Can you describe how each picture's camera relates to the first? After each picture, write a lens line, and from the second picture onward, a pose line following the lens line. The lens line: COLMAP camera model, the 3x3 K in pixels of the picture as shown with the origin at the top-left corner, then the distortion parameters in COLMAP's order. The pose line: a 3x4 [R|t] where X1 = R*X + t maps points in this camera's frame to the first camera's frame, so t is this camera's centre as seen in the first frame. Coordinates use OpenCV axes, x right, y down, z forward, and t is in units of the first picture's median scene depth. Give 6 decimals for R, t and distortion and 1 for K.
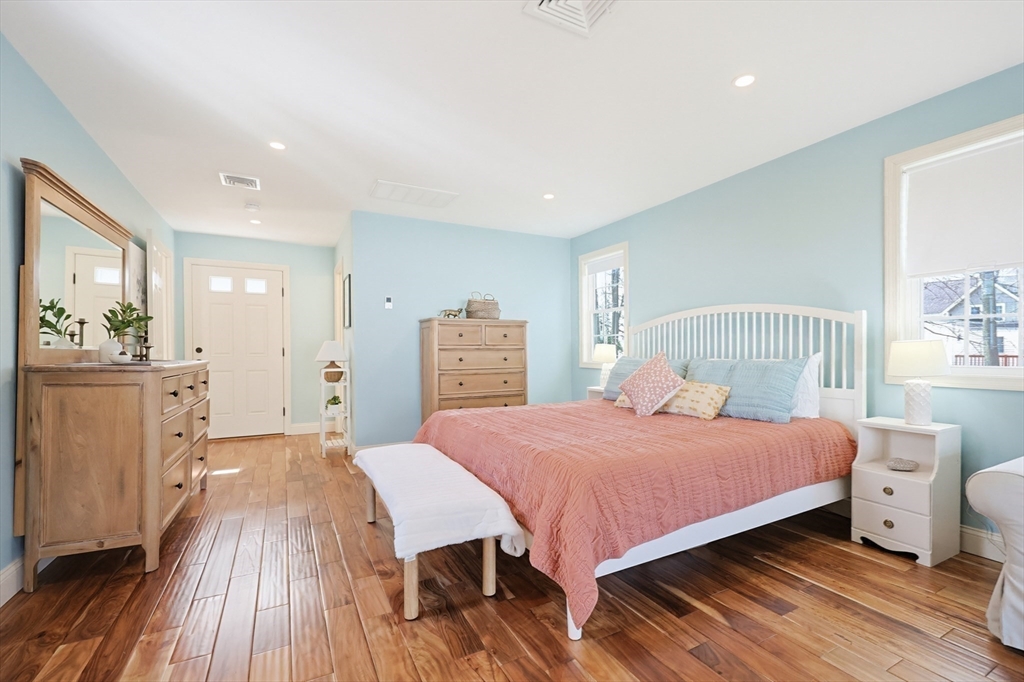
lens RADIAL K [[441.8, 0, 513.7], [0, 441.8, 349.2], [0, 0, 1]] dist [-0.001553, 0.001179]
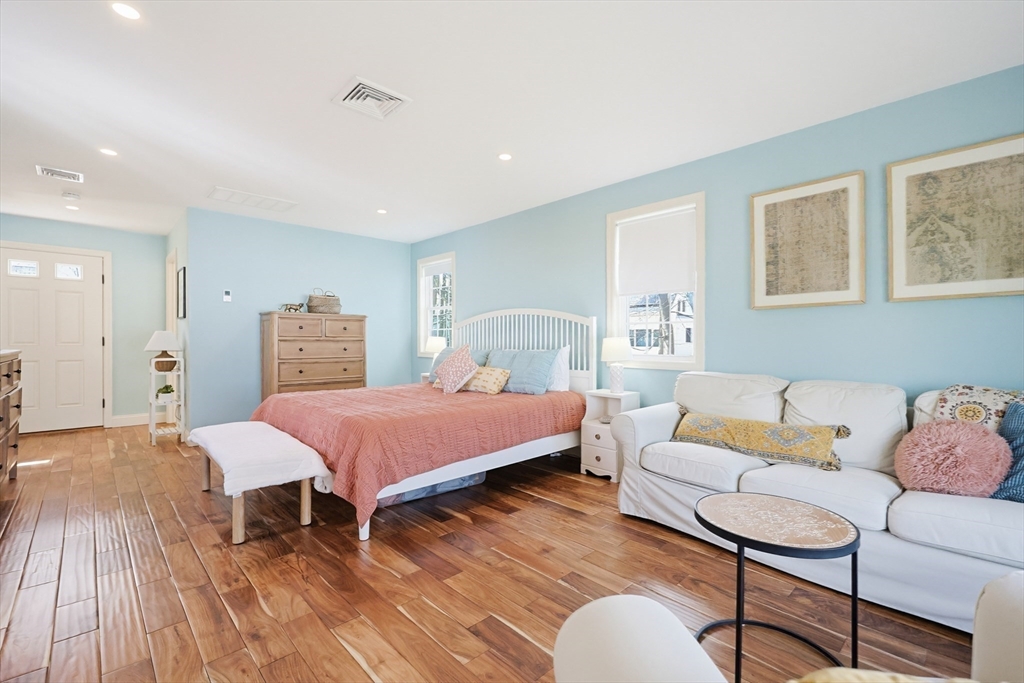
lens RADIAL K [[441.8, 0, 509.5], [0, 441.8, 341.0], [0, 0, 1]] dist [-0.001553, 0.001179]
pose [[0.960116, 0.007684, 0.279495, 0.113126], [-0.008609, 0.999961, 0.002081, -0.007583], [-0.279468, -0.004404, 0.960145, -0.325240]]
